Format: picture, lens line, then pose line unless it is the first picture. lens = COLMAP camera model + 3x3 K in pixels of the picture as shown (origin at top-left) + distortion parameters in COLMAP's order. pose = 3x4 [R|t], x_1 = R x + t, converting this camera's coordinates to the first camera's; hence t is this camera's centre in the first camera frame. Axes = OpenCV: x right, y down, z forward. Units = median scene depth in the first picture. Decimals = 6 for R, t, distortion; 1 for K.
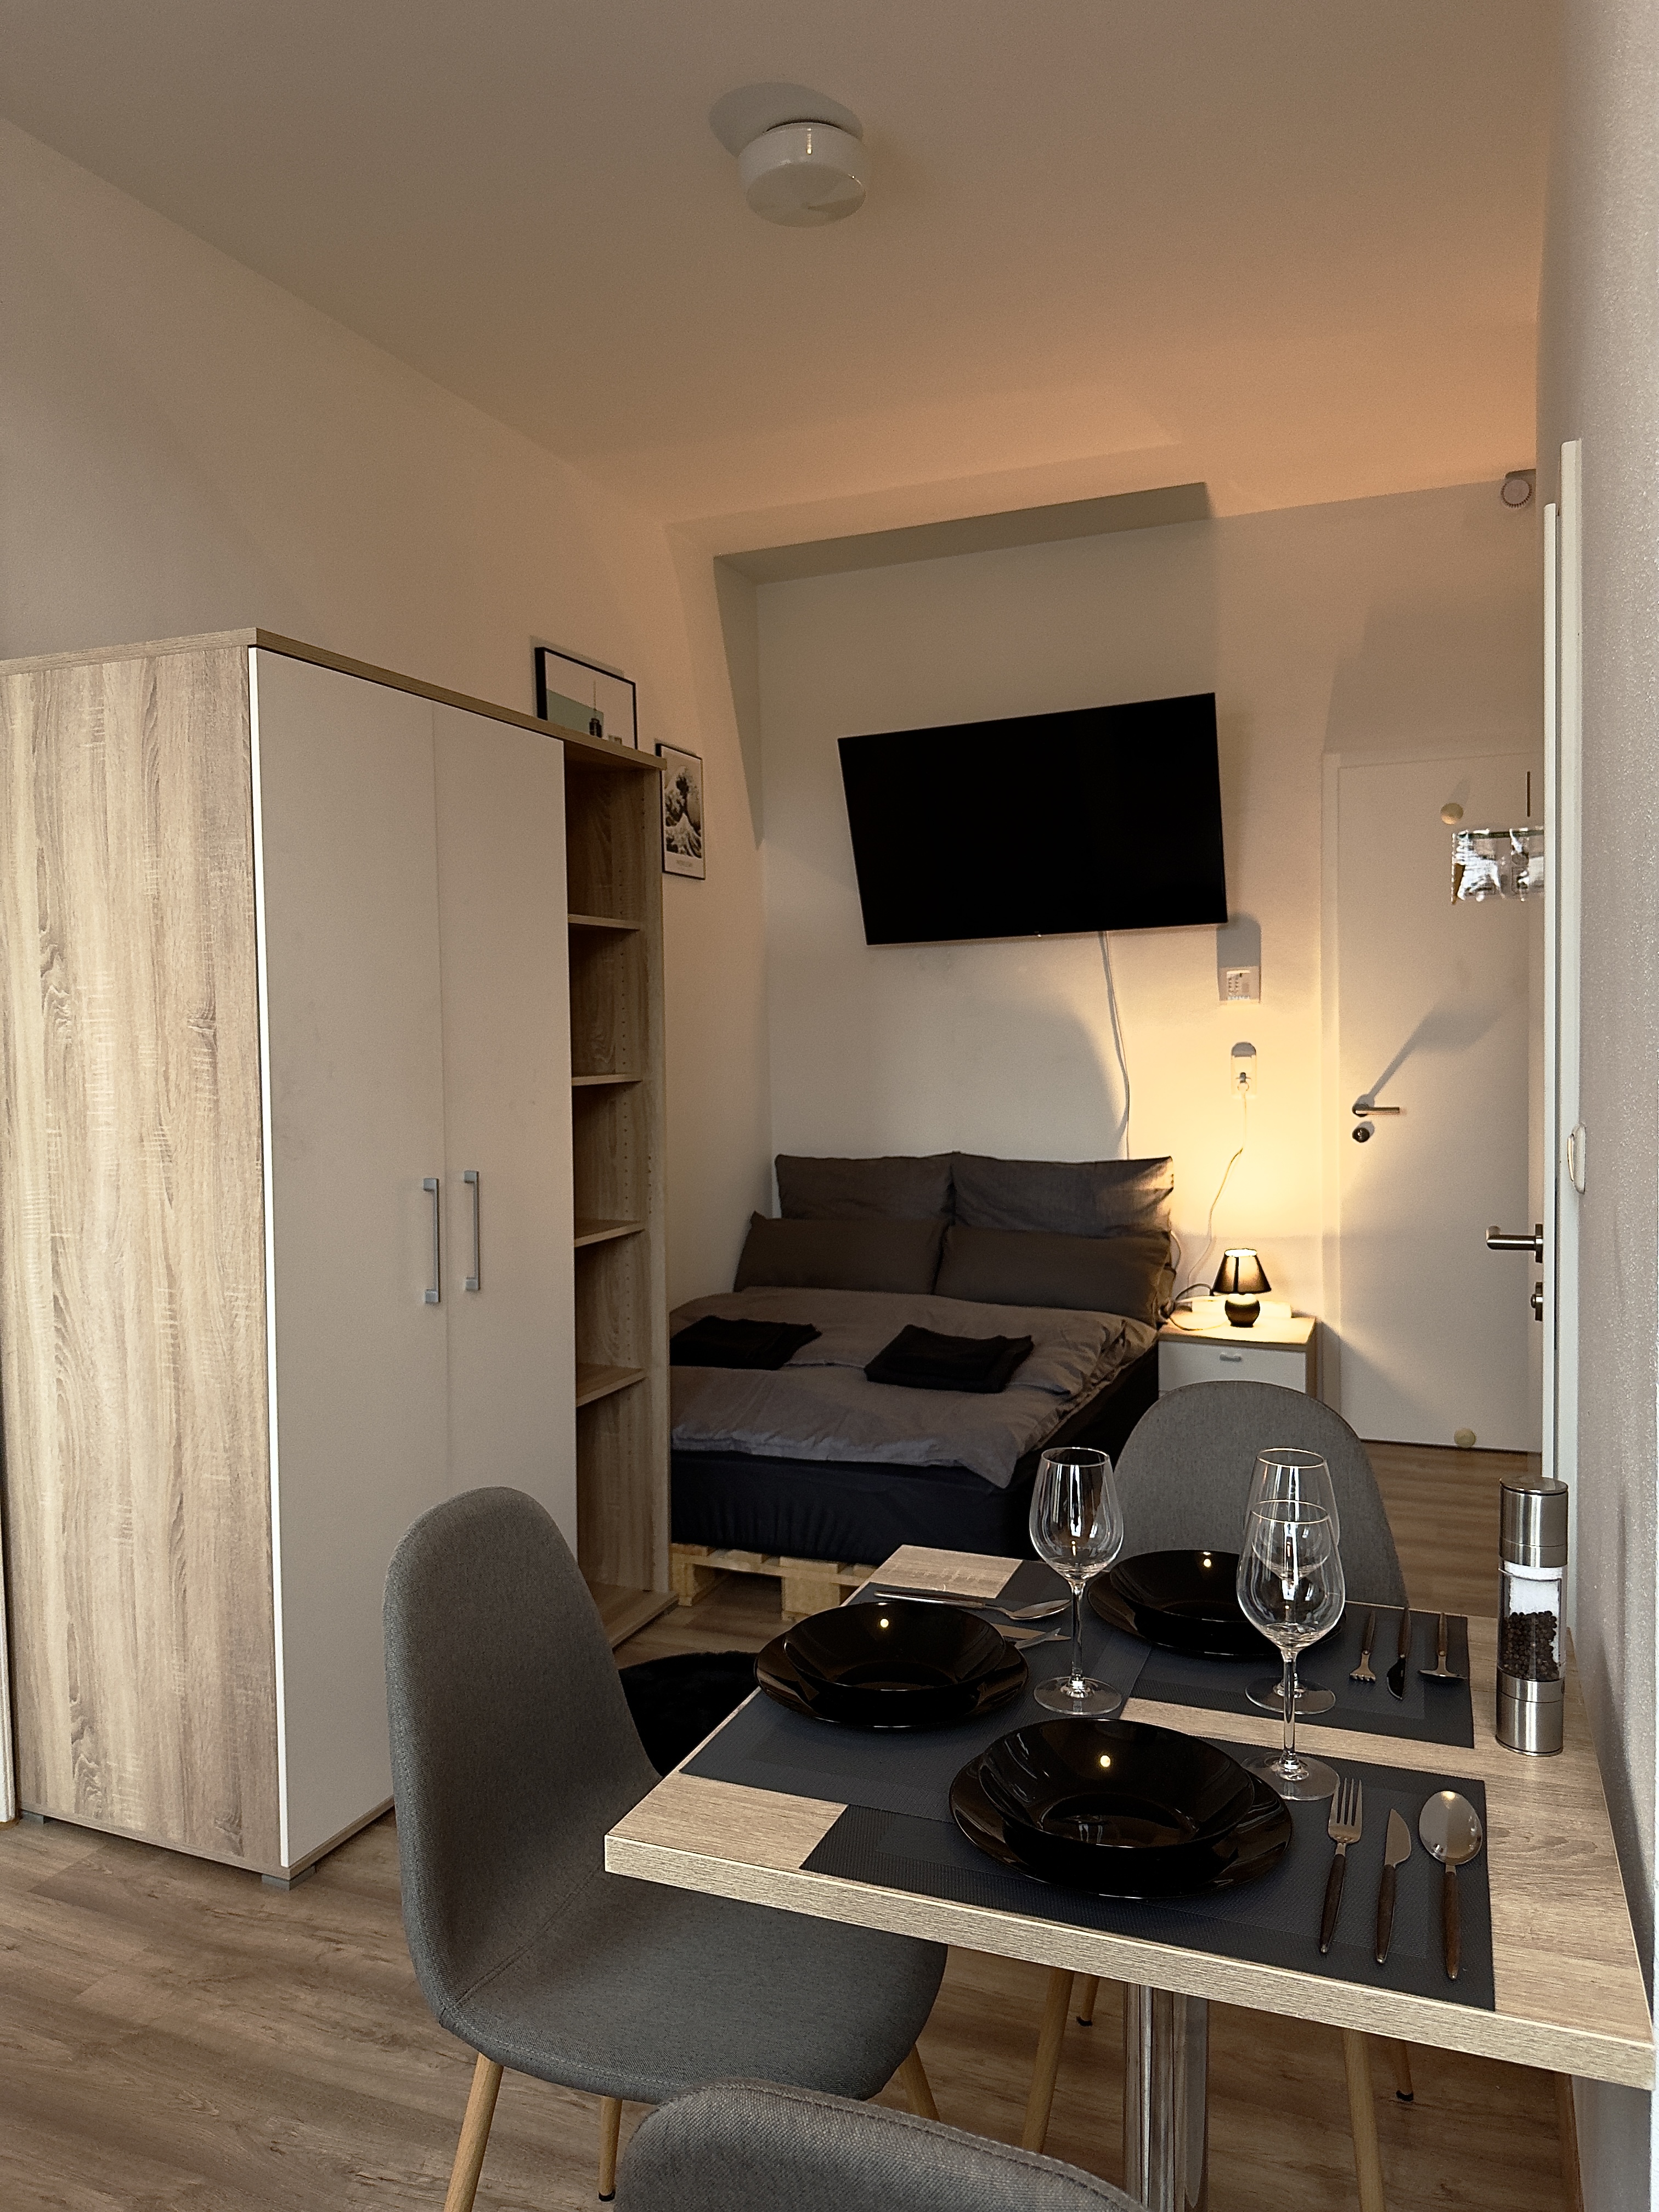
lens RADIAL K [[1607.7, 0, 829.5], [0, 1607.7, 1106.0], [0, 0, 1]] dist [0.079650, -0.127186]
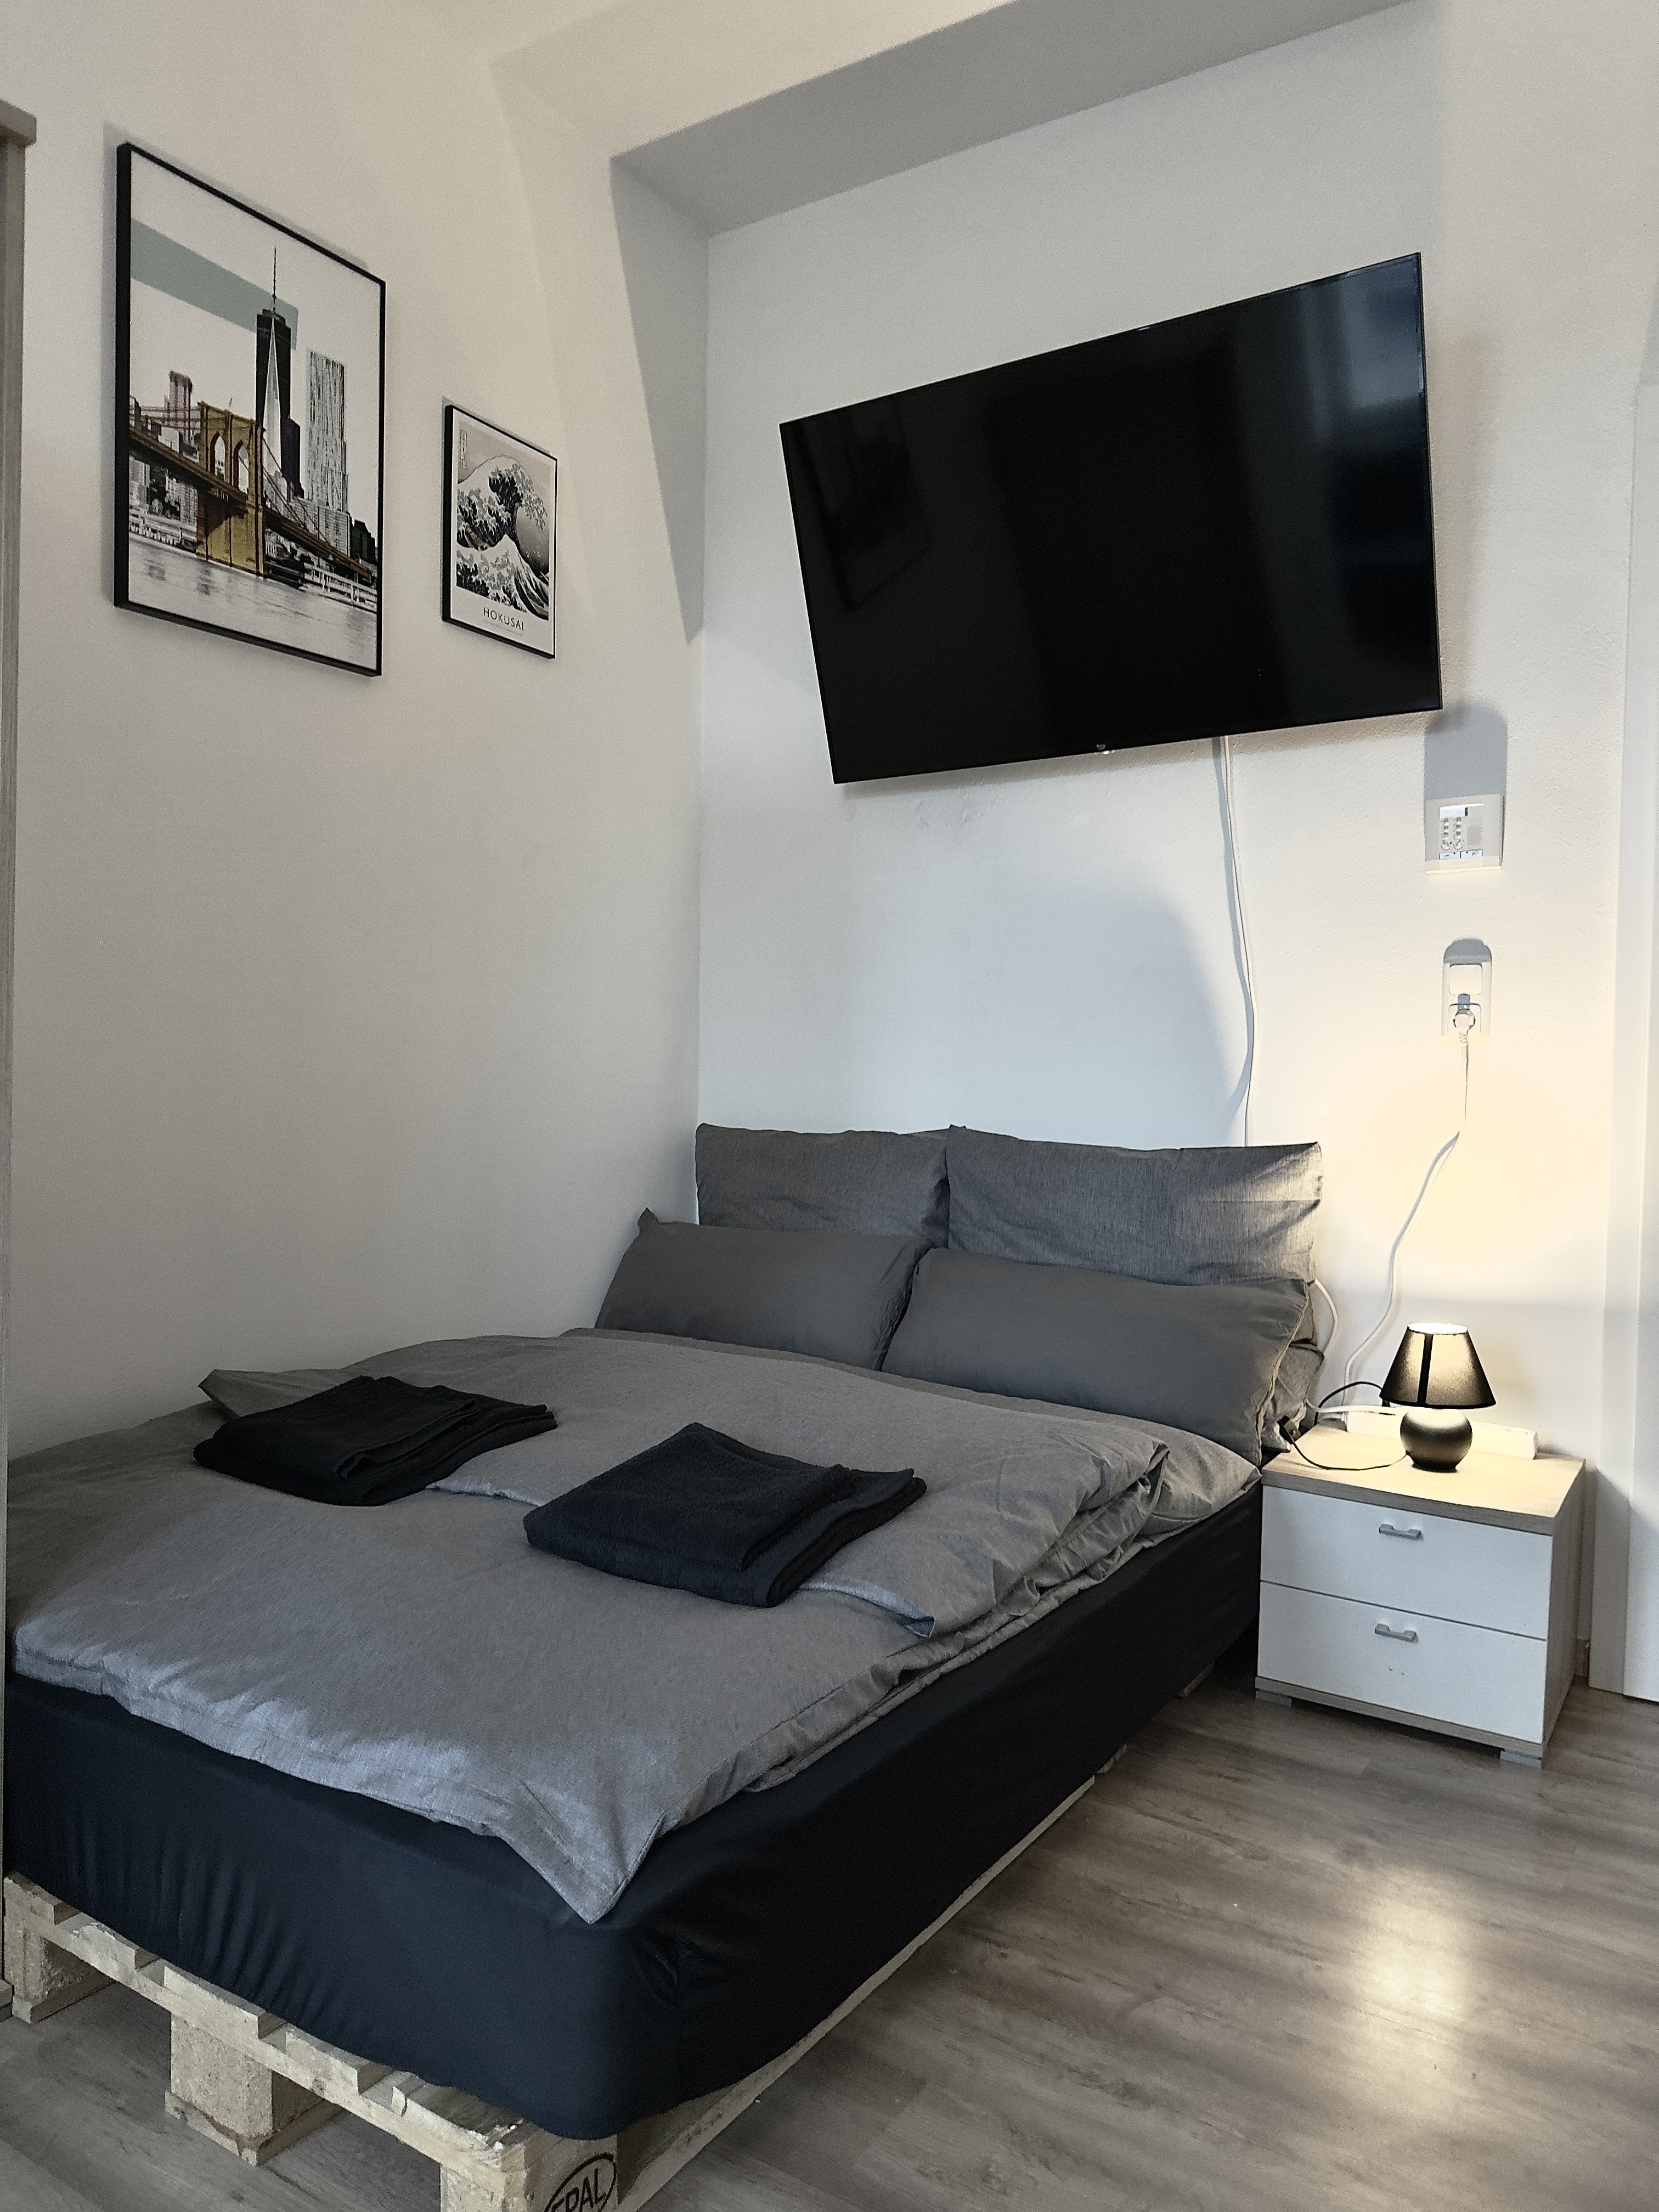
lens RADIAL K [[1607.7, 0, 829.5], [0, 1607.7, 1106.0], [0, 0, 1]] dist [0.079650, -0.127186]
pose [[0.982706, 0.044497, -0.179748, 0.147849], [-0.049311, 0.998532, -0.022402, 0.039301], [0.178487, 0.030878, 0.983458, 0.432749]]
